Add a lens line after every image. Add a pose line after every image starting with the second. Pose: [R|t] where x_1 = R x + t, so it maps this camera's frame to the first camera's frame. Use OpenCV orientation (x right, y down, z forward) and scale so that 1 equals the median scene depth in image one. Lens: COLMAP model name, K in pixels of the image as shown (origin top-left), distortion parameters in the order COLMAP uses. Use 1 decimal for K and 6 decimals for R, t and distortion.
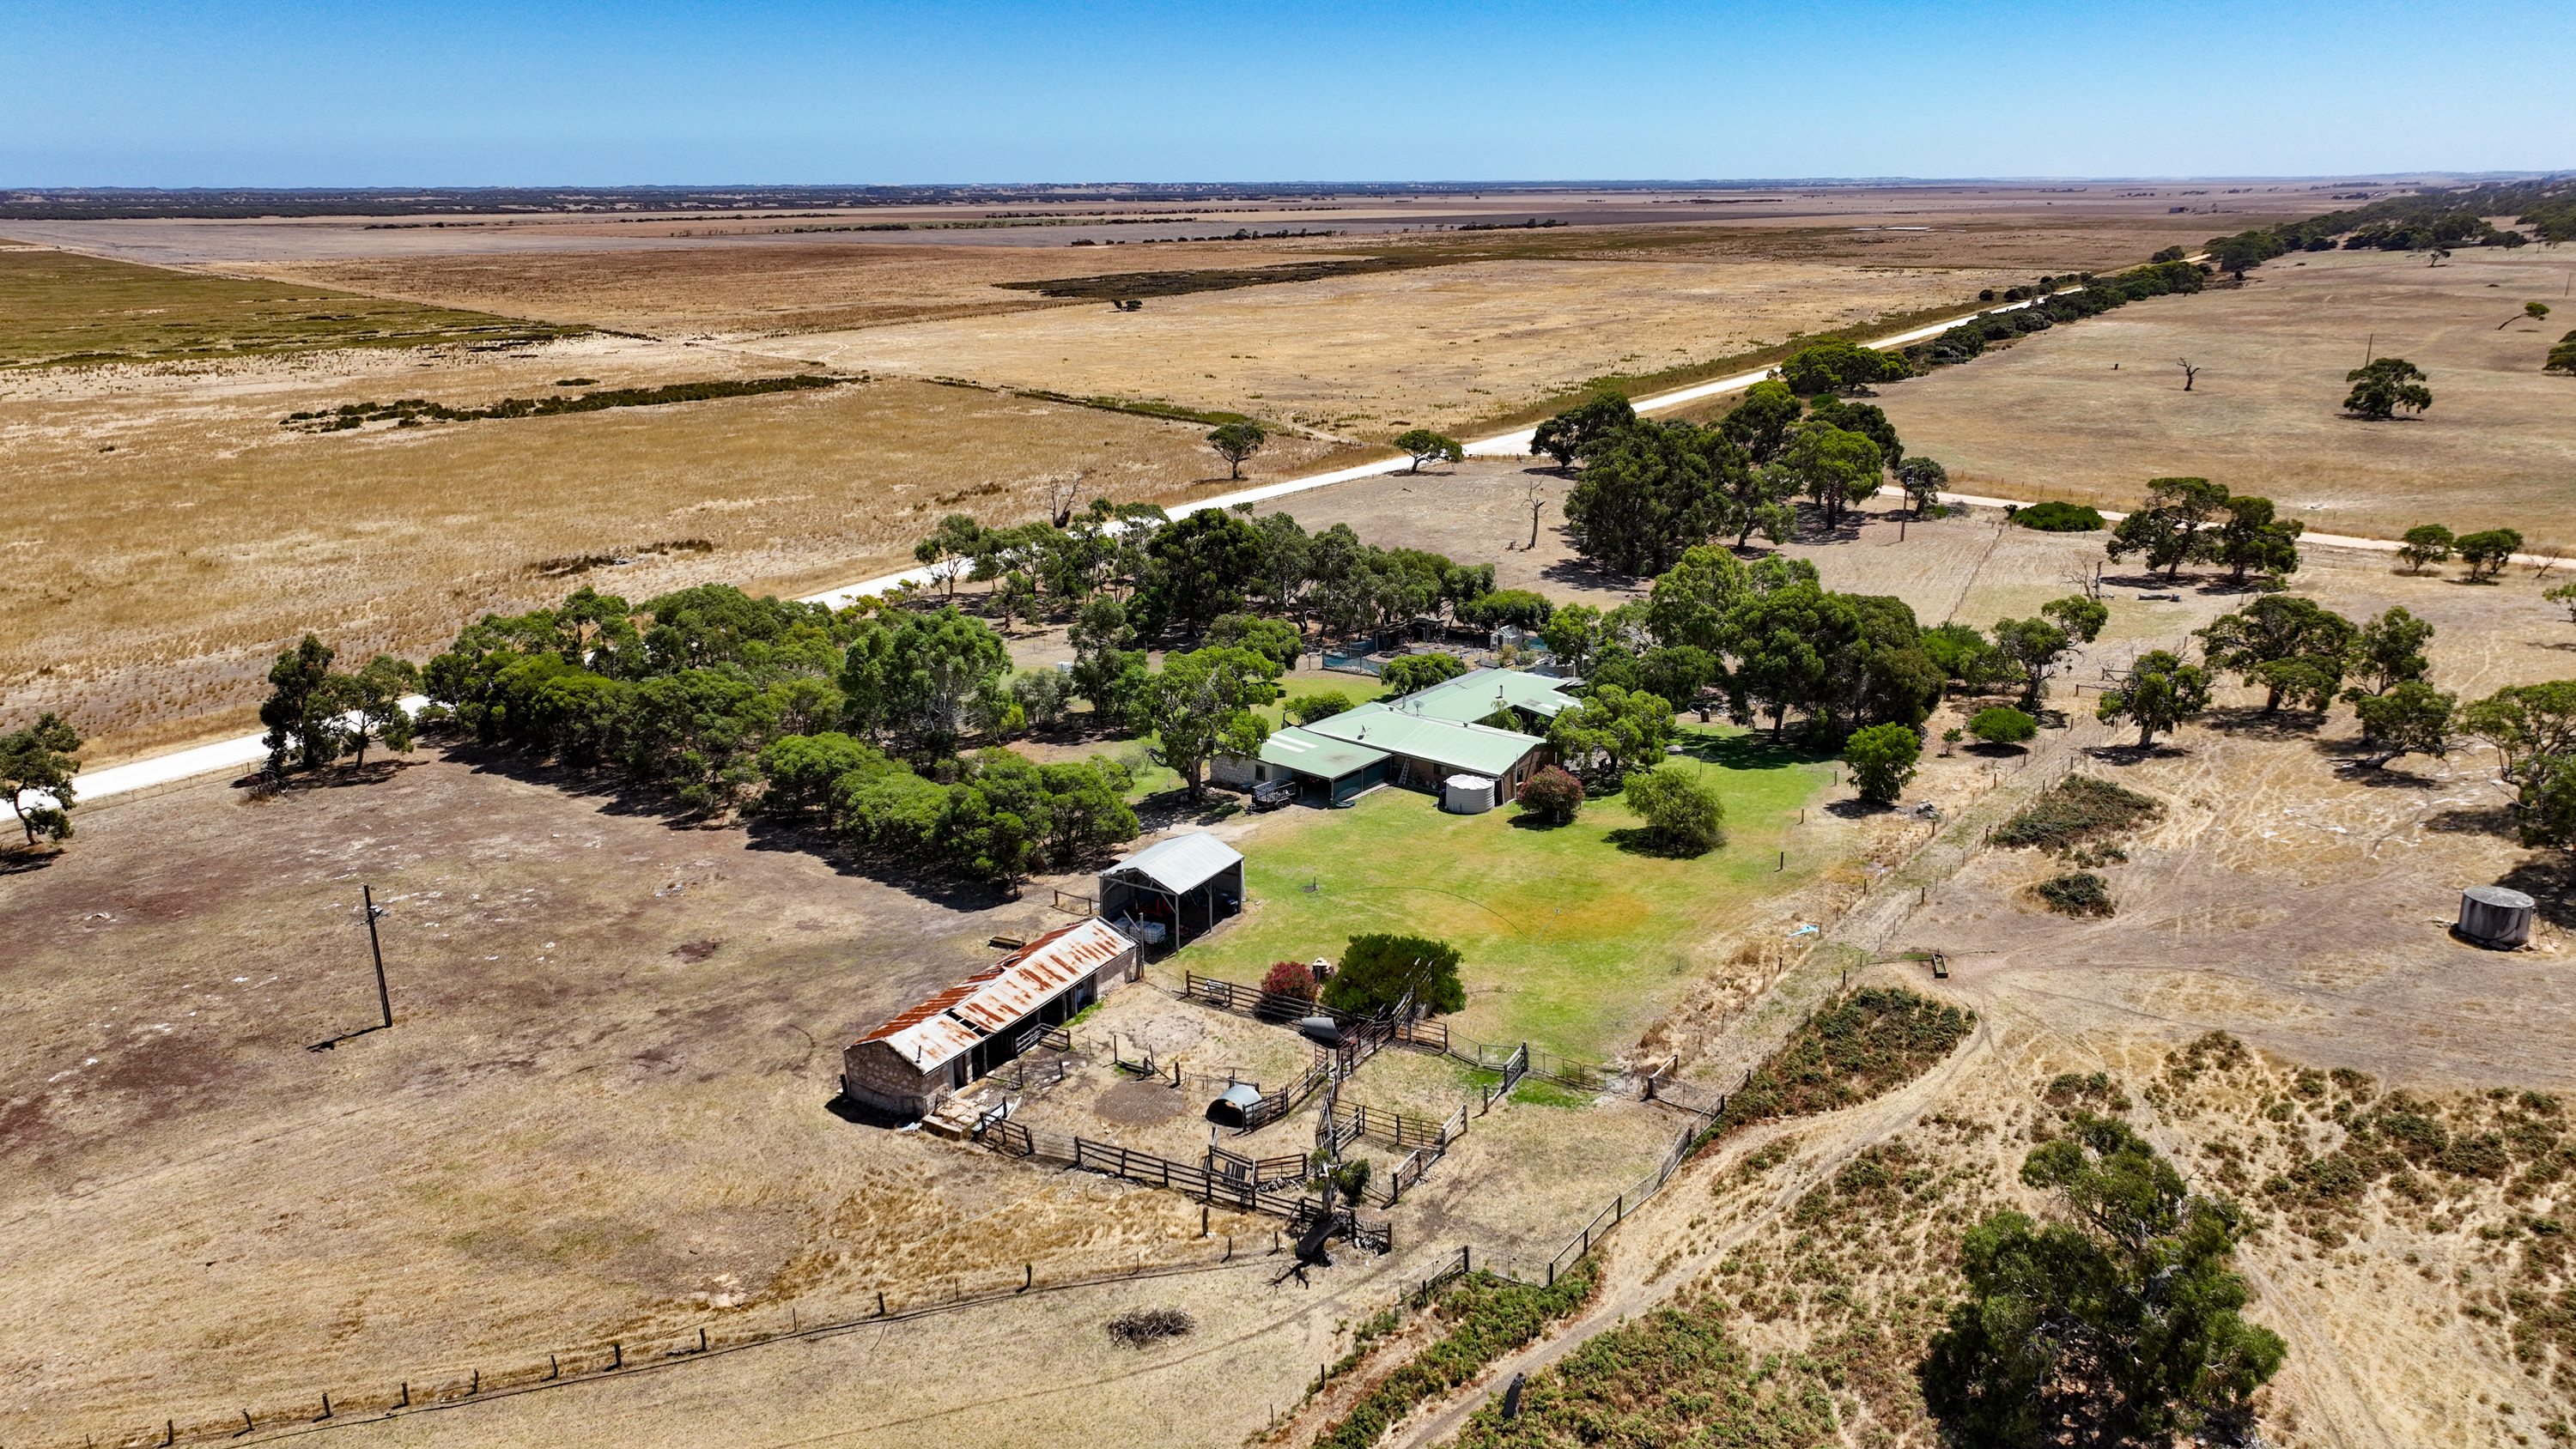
lens RADIAL K [[1732.1, 0, 1288.0], [0, 1732.1, 724.5], [0, 0, 1]] dist [0.000659, 0.001036]
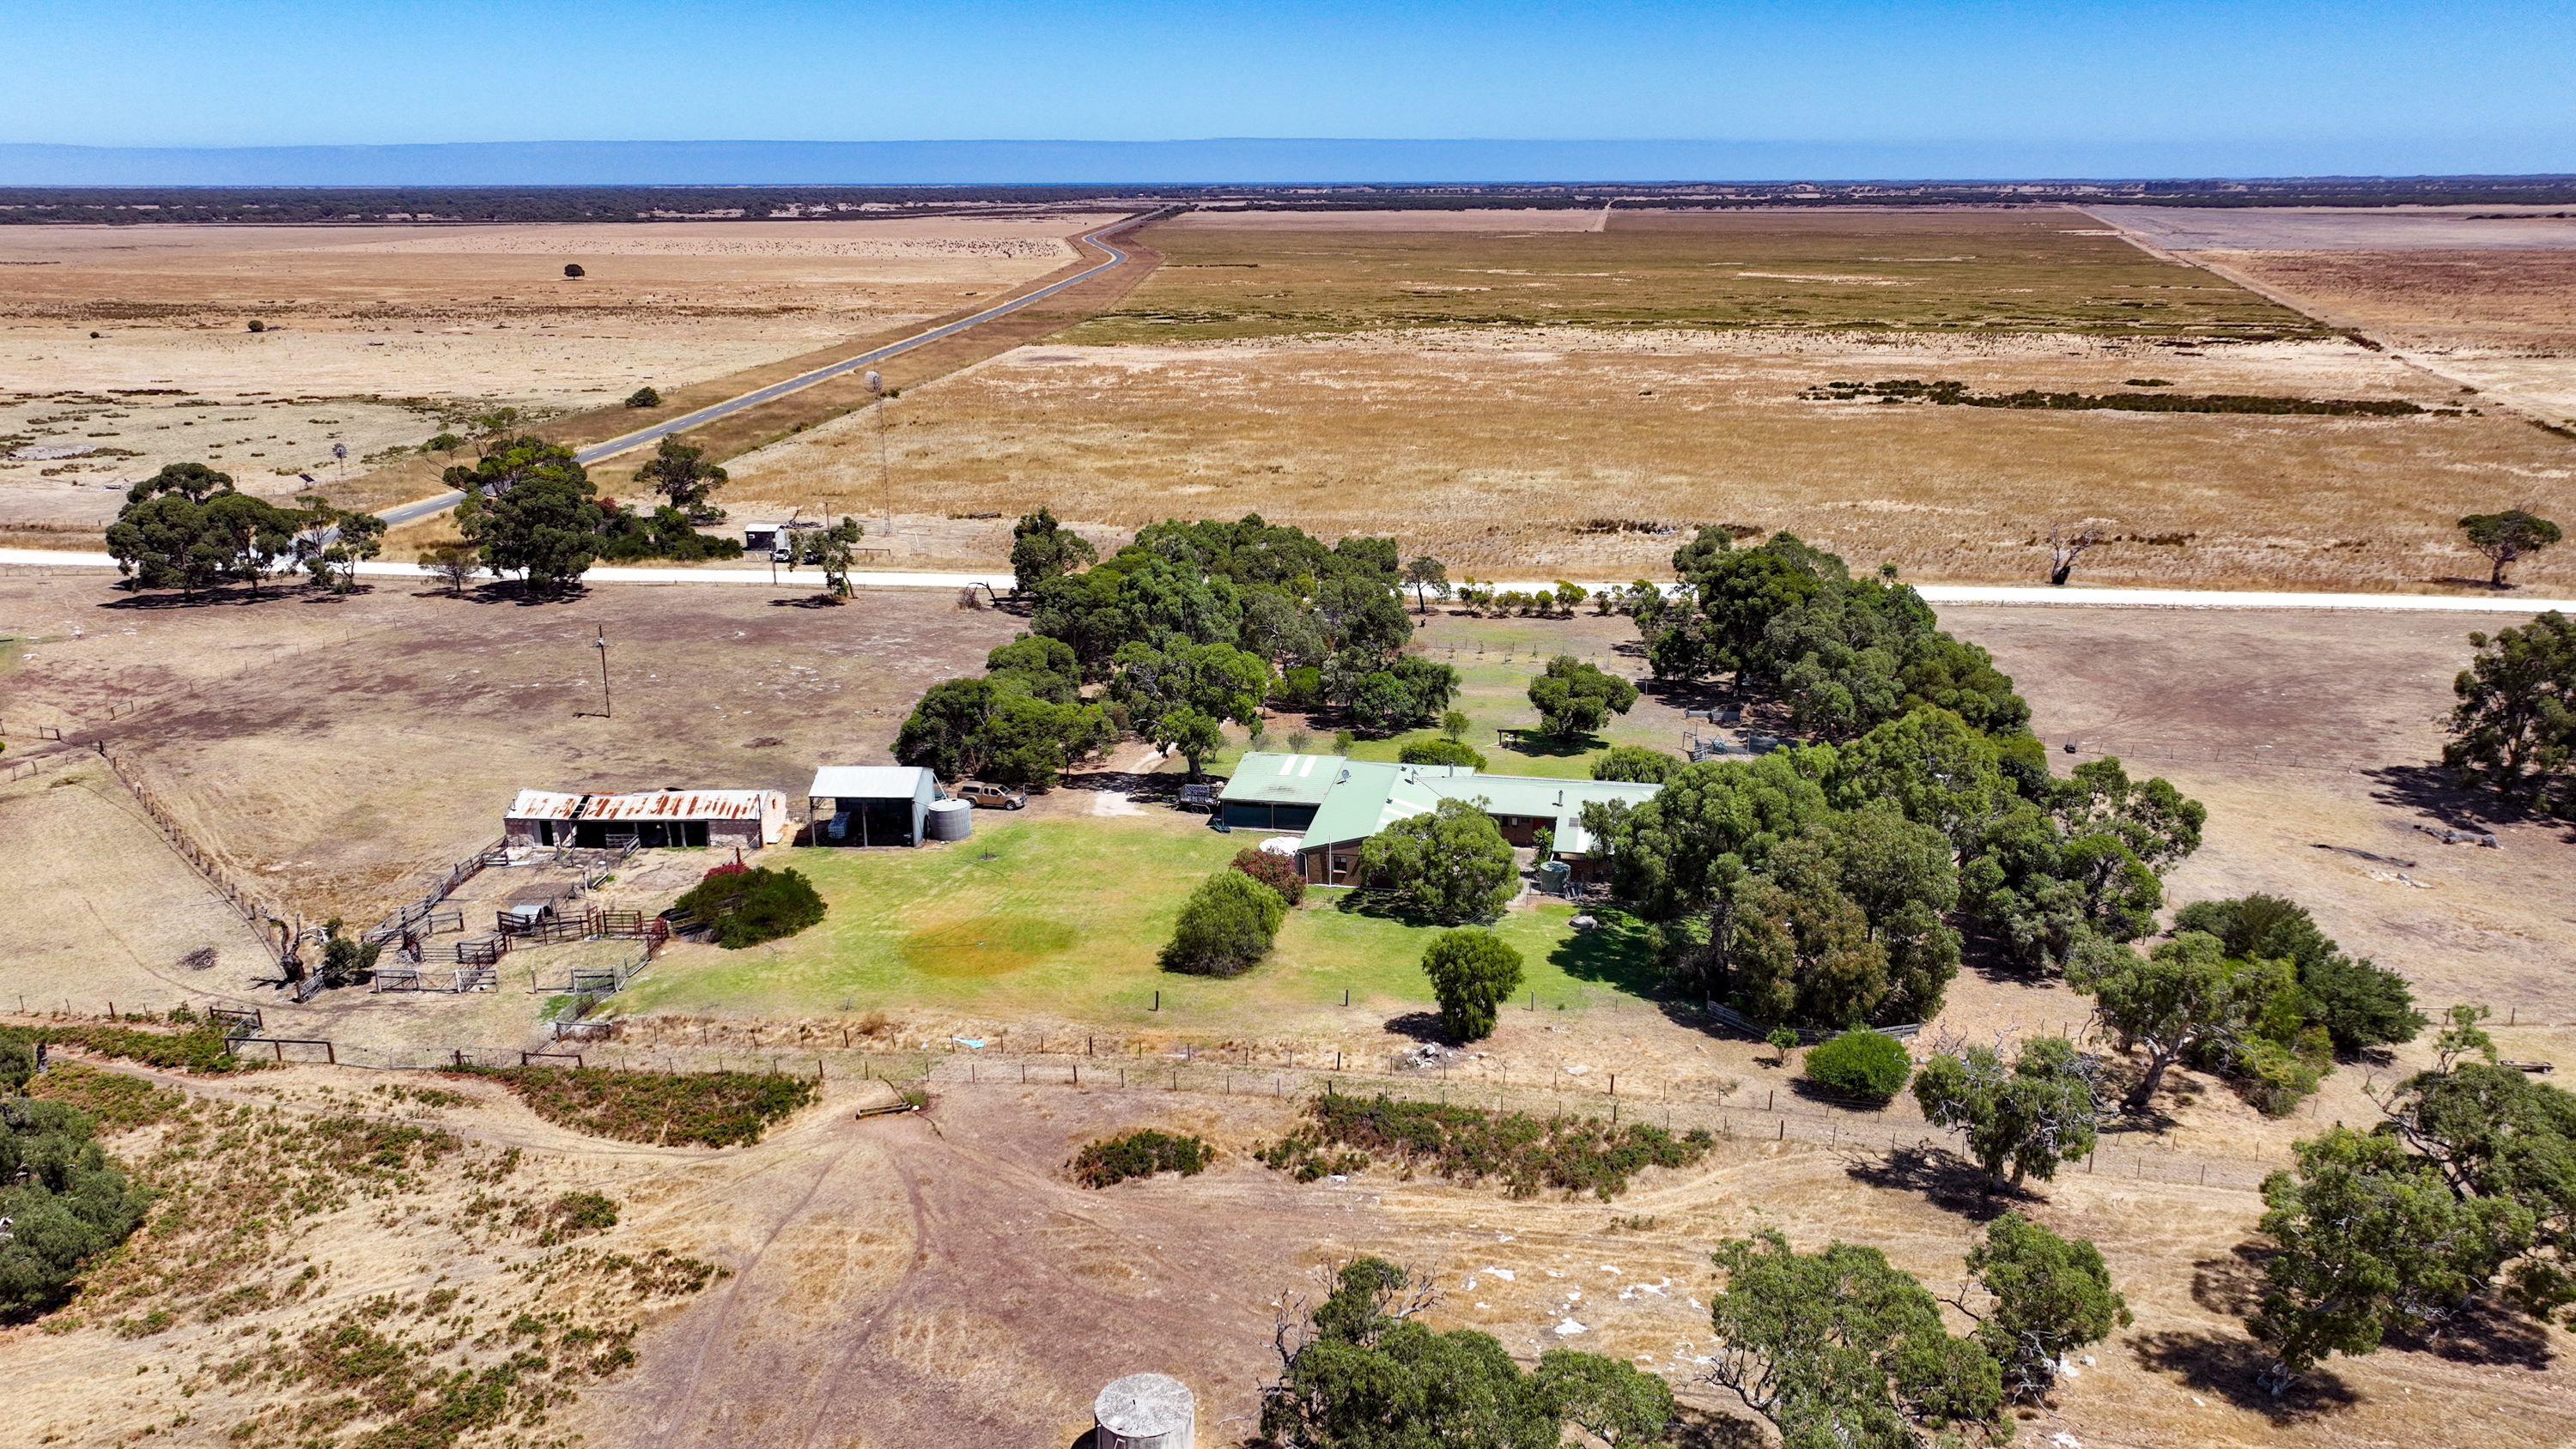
lens RADIAL K [[1732.1, 0, 1288.0], [0, 1732.1, 724.5], [0, 0, 1]] dist [0.000659, 0.001036]
pose [[0.494734, 0.253155, -0.831355, 1.155574], [-0.245620, 0.958360, 0.145662, -0.216376], [0.833612, 0.132134, 0.536313, 0.704337]]
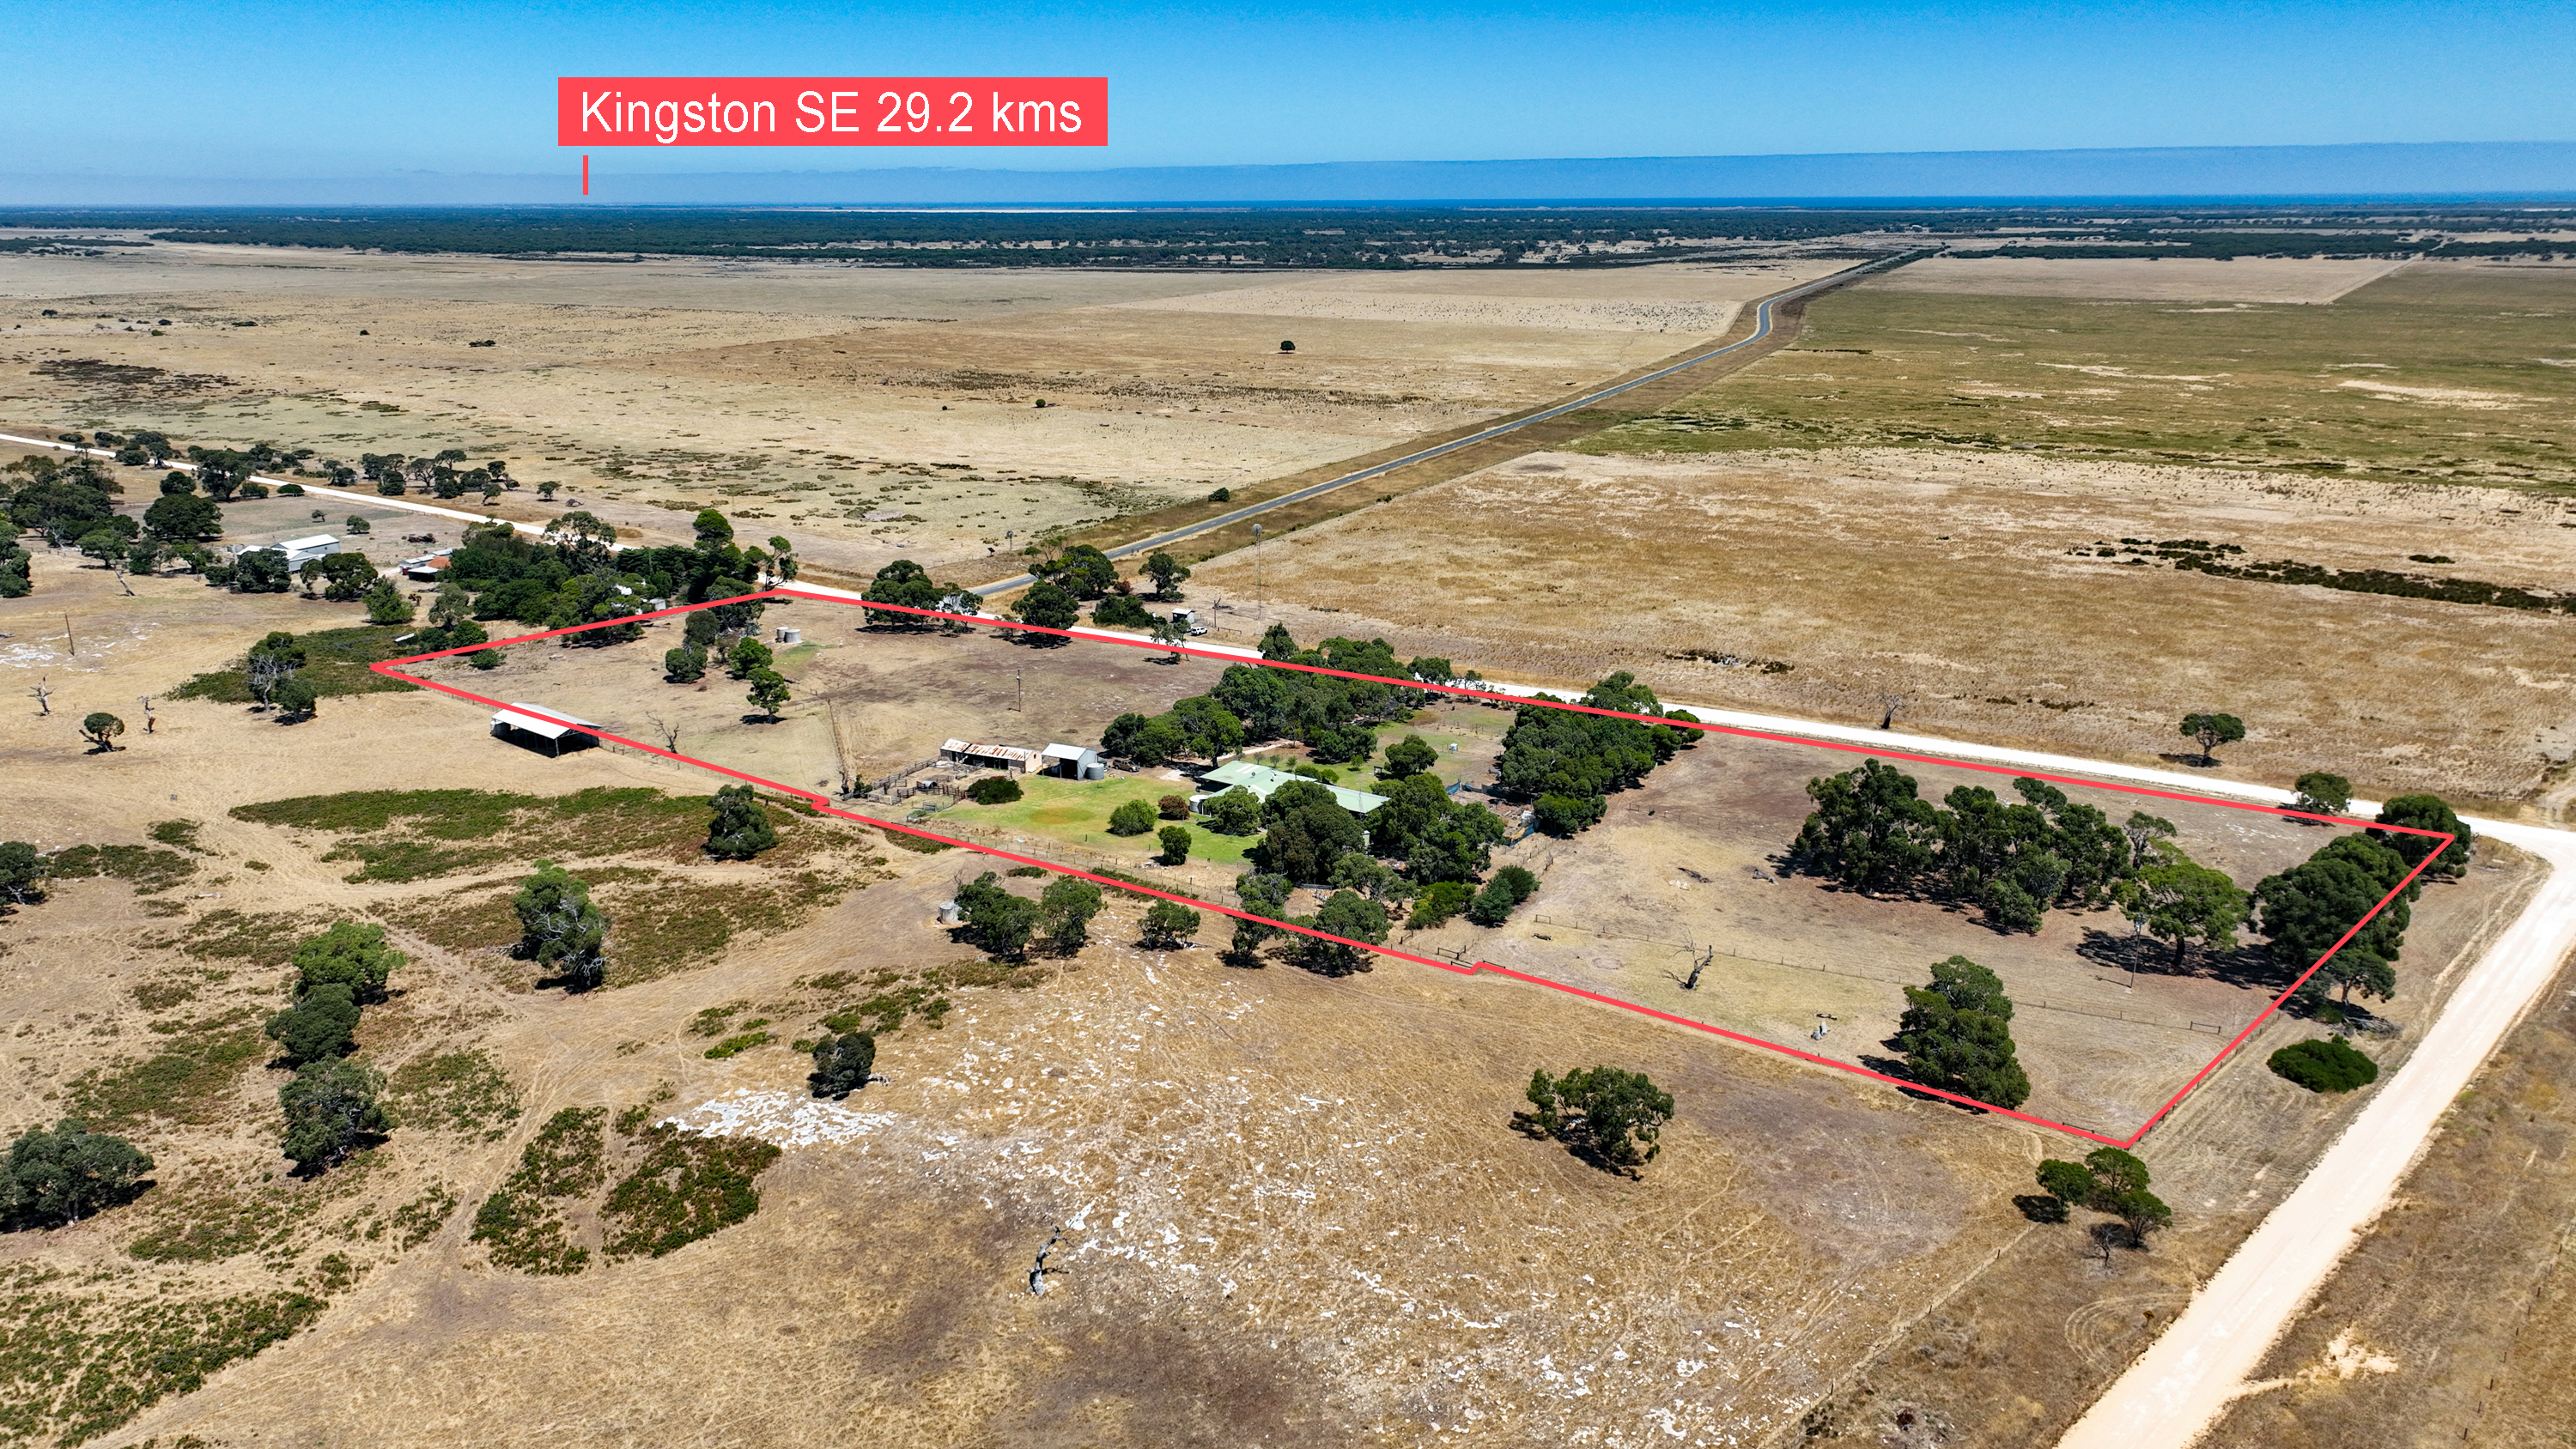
lens RADIAL K [[1732.1, 0, 1288.0], [0, 1732.1, 724.5], [0, 0, 1]] dist [0.000659, 0.001036]
pose [[0.082312, 0.280804, -0.956229, 2.955973], [-0.276540, 0.928242, 0.248781, -0.848176], [0.957471, 0.243957, 0.154059, 1.034696]]
